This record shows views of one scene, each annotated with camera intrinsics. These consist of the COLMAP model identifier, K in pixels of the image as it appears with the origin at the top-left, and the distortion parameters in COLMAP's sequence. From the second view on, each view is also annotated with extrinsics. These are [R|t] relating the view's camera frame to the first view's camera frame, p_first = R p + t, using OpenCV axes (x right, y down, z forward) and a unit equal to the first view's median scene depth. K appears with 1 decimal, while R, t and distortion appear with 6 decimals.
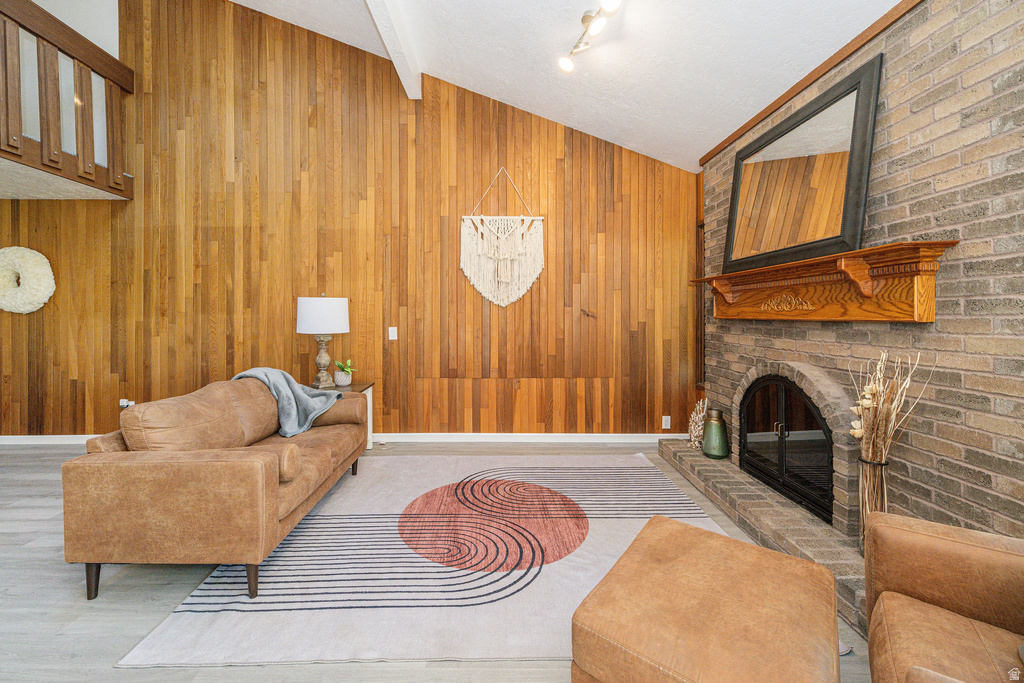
lens RADIAL K [[418.0, 0, 499.4], [0, 418.0, 317.1], [0, 0, 1]] dist [0.006942, -0.002474]
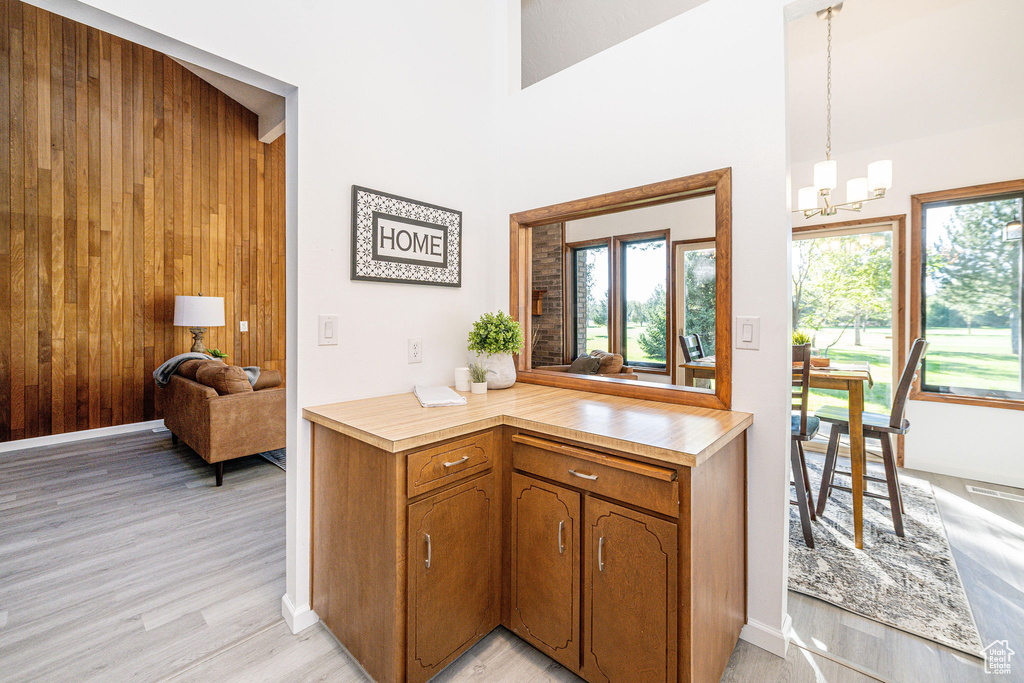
lens RADIAL K [[418.0, 0, 513.1], [0, 418.0, 313.6], [0, 0, 1]] dist [0.006942, -0.002474]
pose [[0.654795, 0.001966, 0.755804, -0.673444], [0.001058, 0.999993, -0.003517, 0.006387], [-0.755806, 0.003103, 0.654788, -0.412148]]
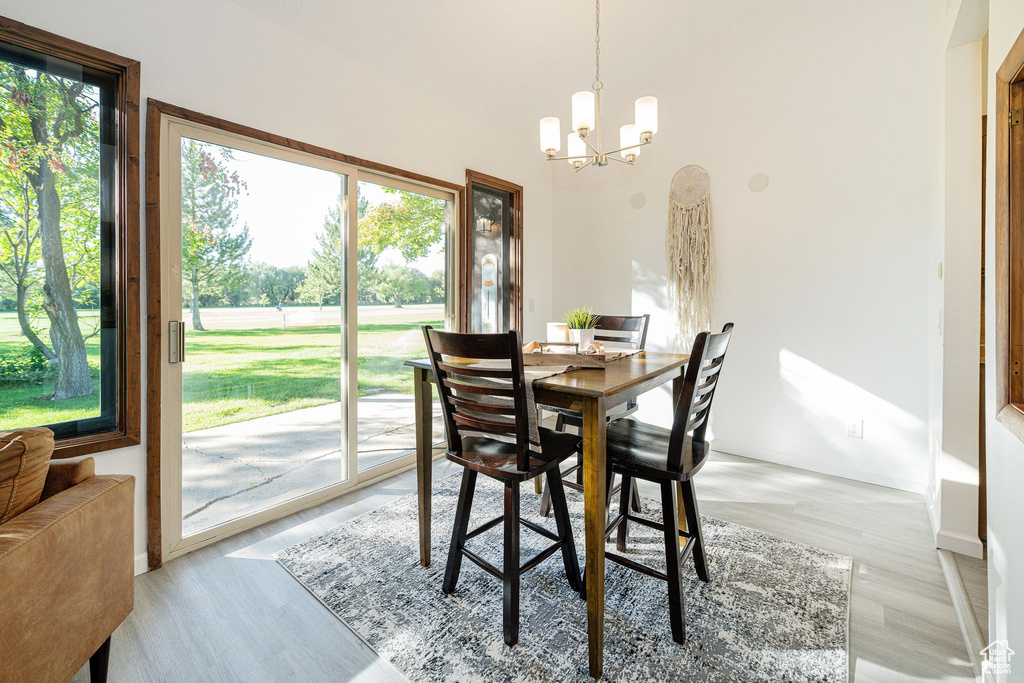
lens RADIAL K [[418.0, 0, 509.3], [0, 418.0, 303.7], [0, 0, 1]] dist [0.006942, -0.002474]
pose [[-0.766759, -0.009301, 0.641868, -0.107978], [-0.000750, 0.999907, 0.013593, 0.017430], [-0.641935, 0.009941, -0.766695, 0.101907]]
